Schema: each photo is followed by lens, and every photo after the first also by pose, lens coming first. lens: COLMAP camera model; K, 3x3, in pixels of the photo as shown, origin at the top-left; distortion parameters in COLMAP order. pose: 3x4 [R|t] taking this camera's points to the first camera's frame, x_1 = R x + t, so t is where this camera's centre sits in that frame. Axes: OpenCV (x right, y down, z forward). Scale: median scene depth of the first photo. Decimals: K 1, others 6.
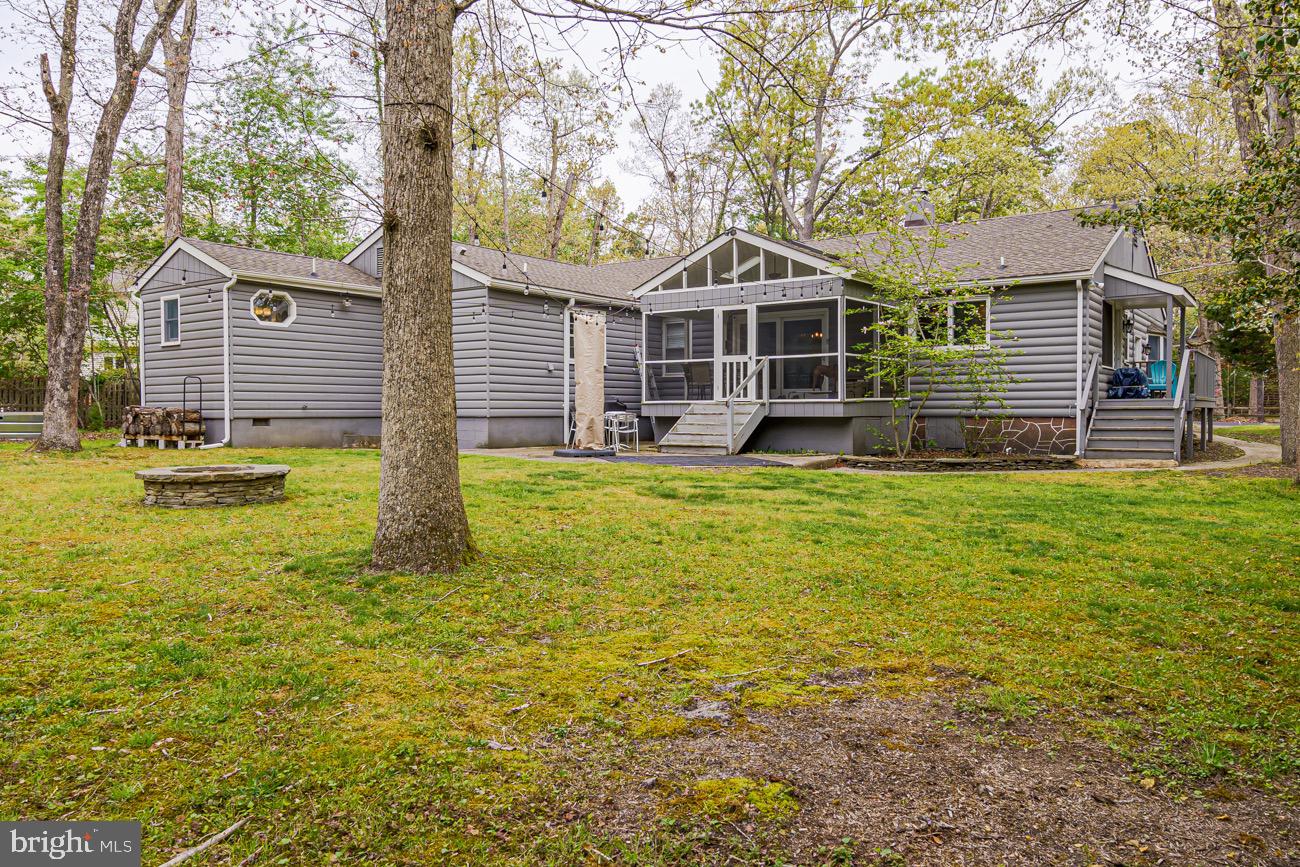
lens RADIAL K [[926.8, 0, 650.0], [0, 926.8, 433.5], [0, 0, 1]] dist [-0.000012, 0.004144]
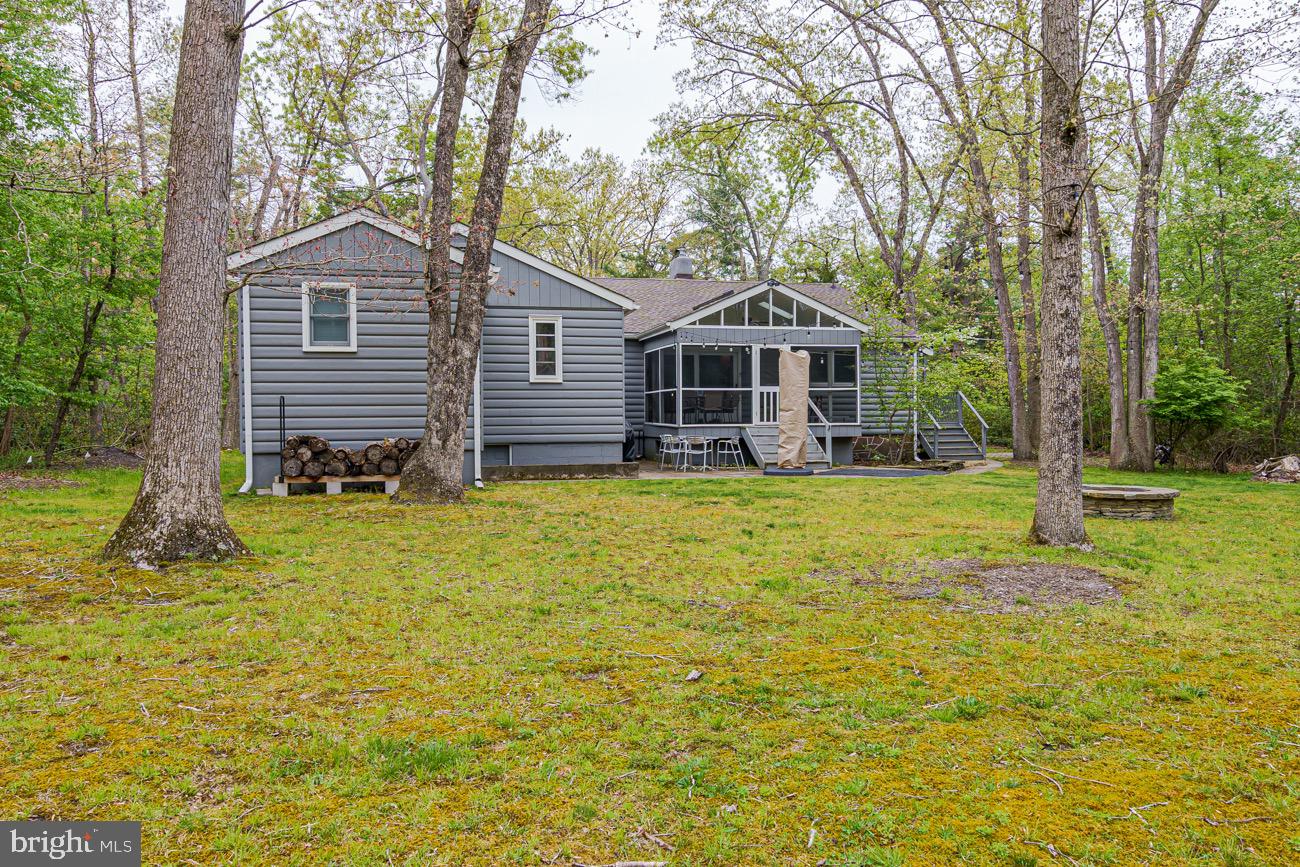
lens RADIAL K [[926.8, 0, 650.0], [0, 926.8, 433.5], [0, 0, 1]] dist [-0.000012, 0.004144]
pose [[0.641101, -0.012625, 0.767352, -0.926447], [0.030895, 0.999479, -0.009368, -0.017222], [-0.766834, 0.029713, 0.641157, 0.357478]]
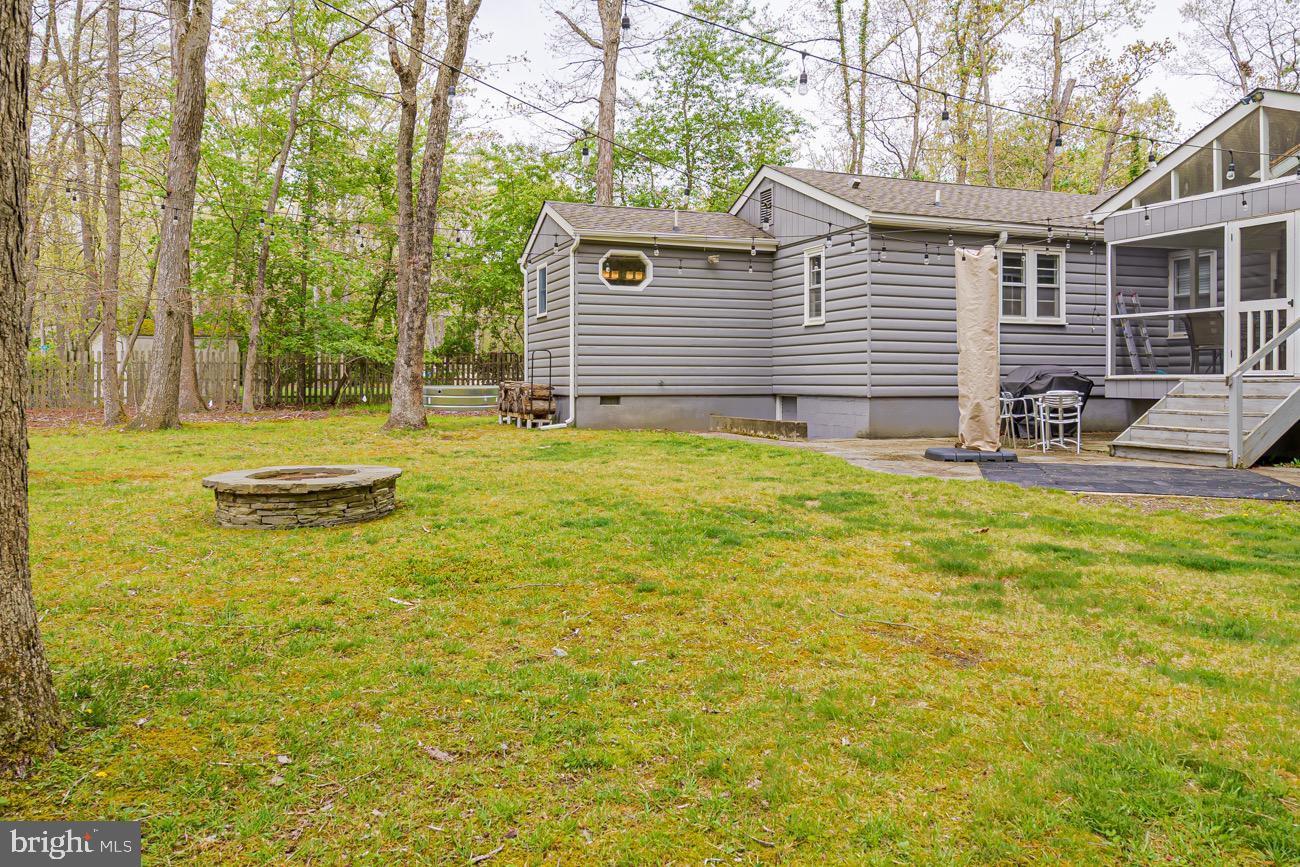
lens RADIAL K [[936.4, 0, 634.2], [0, 936.4, 378.4], [0, 0, 1]] dist [-0.001557, 0.002807]
pose [[0.827861, 0.000622, -0.560933, 0.095036], [-0.015085, 0.999662, -0.021155, -0.014074], [0.560730, 0.025975, 0.827591, 0.268120]]
